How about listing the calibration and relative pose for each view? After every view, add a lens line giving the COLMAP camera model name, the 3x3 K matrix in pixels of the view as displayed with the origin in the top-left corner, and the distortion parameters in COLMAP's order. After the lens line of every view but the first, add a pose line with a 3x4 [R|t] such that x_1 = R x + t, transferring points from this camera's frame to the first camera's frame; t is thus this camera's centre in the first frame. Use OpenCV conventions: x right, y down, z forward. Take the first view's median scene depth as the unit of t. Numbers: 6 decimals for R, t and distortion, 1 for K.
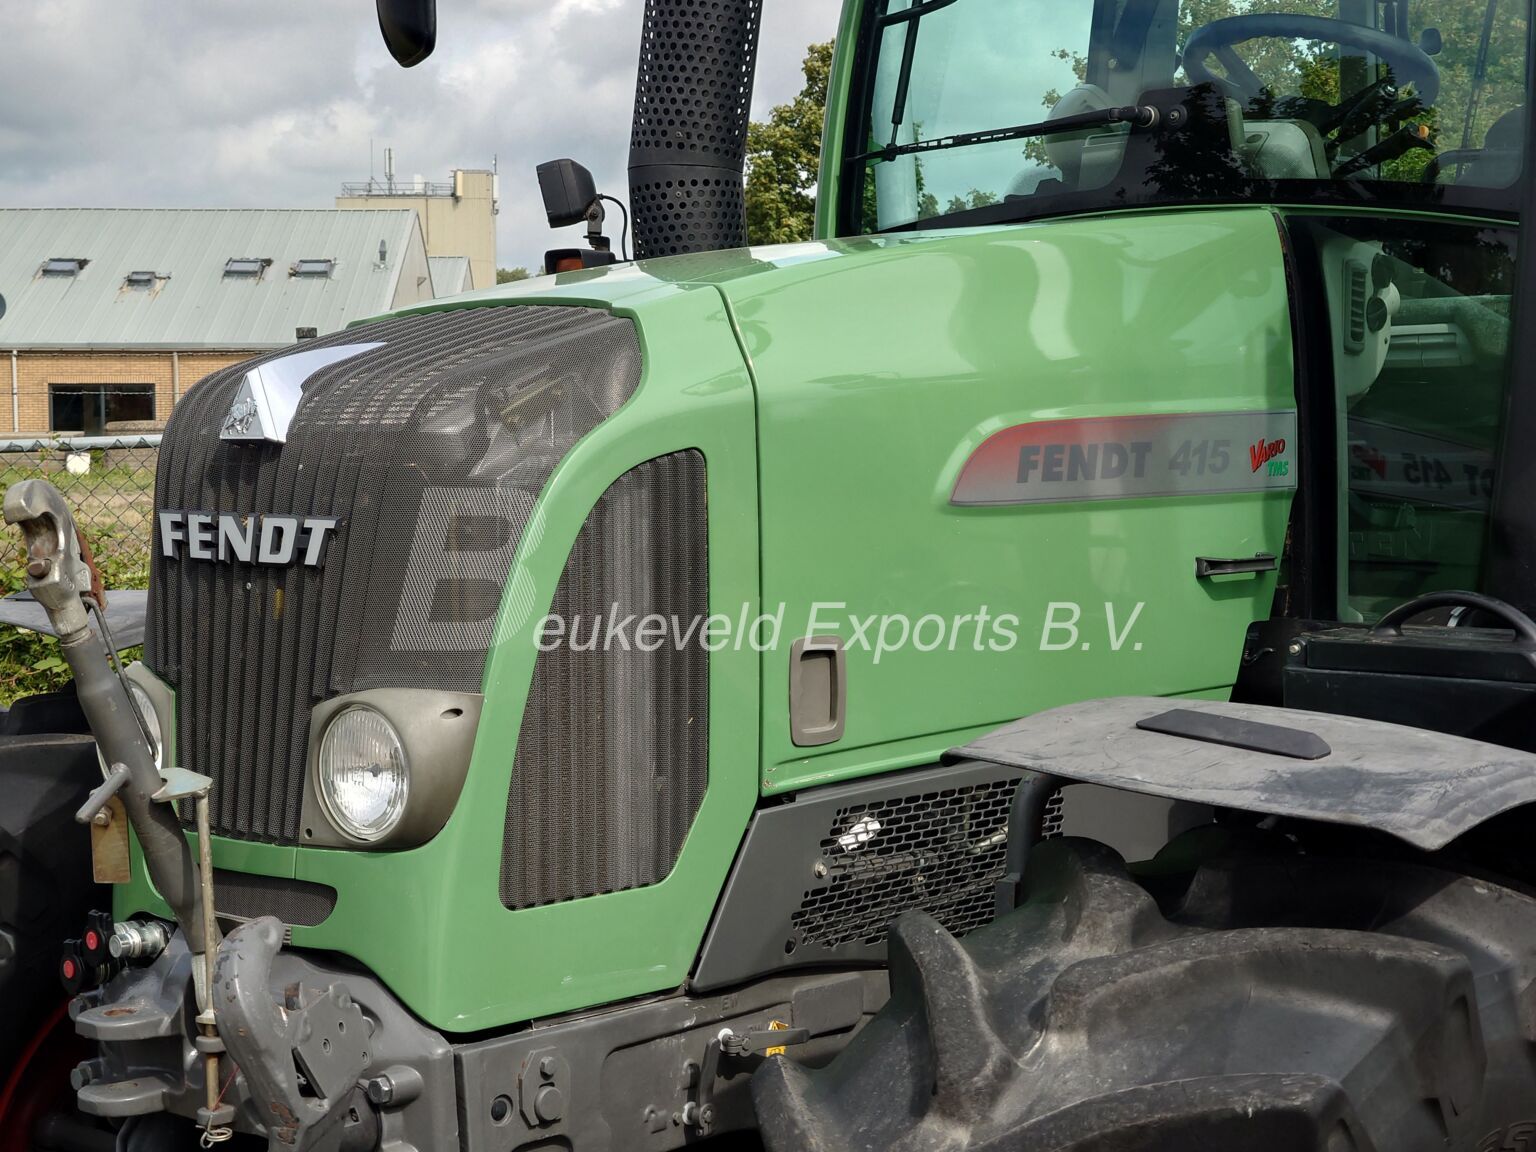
lens RADIAL K [[2693.3, 0, 808.7], [0, 2693.3, 579.8], [0, 0, 1]] dist [-0.012198, 0.110943]
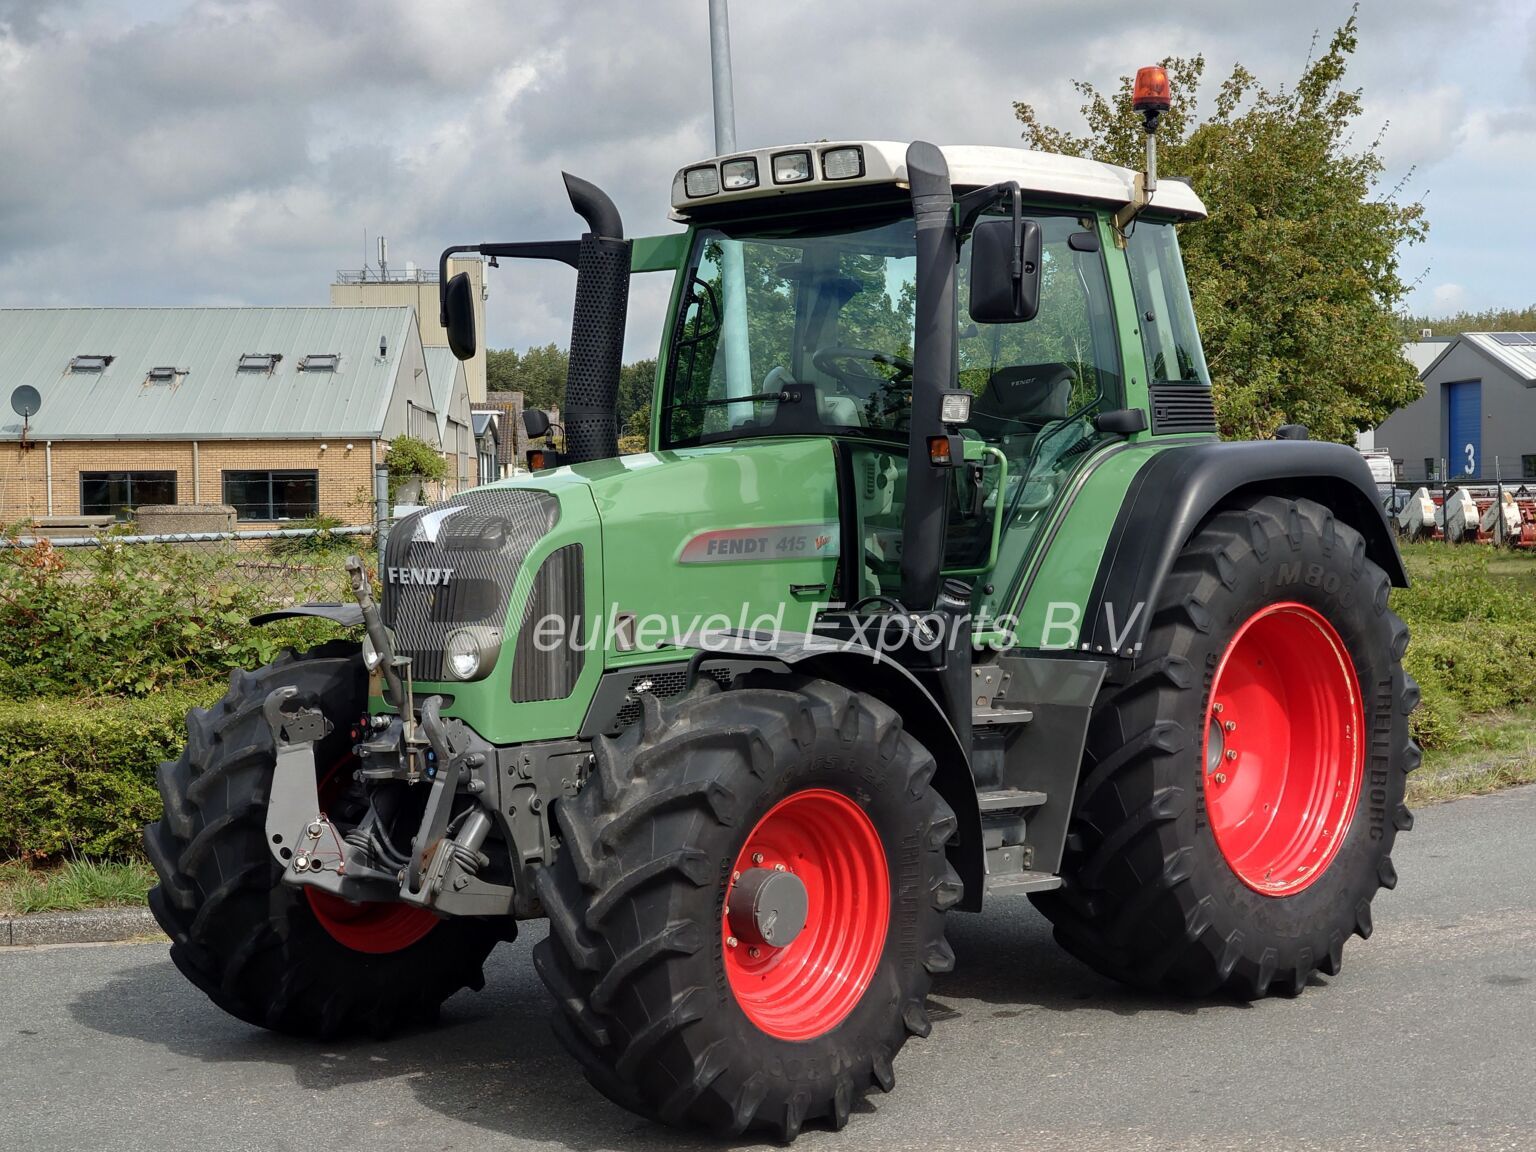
lens RADIAL K [[2693.3, 0, 808.7], [0, 2693.3, 579.8], [0, 0, 1]] dist [-0.012198, 0.110943]
pose [[0.999960, -0.008060, 0.003770, 0.174518], [0.008160, 0.999596, -0.027222, 0.063348], [-0.003549, 0.027252, 0.999622, -1.691316]]
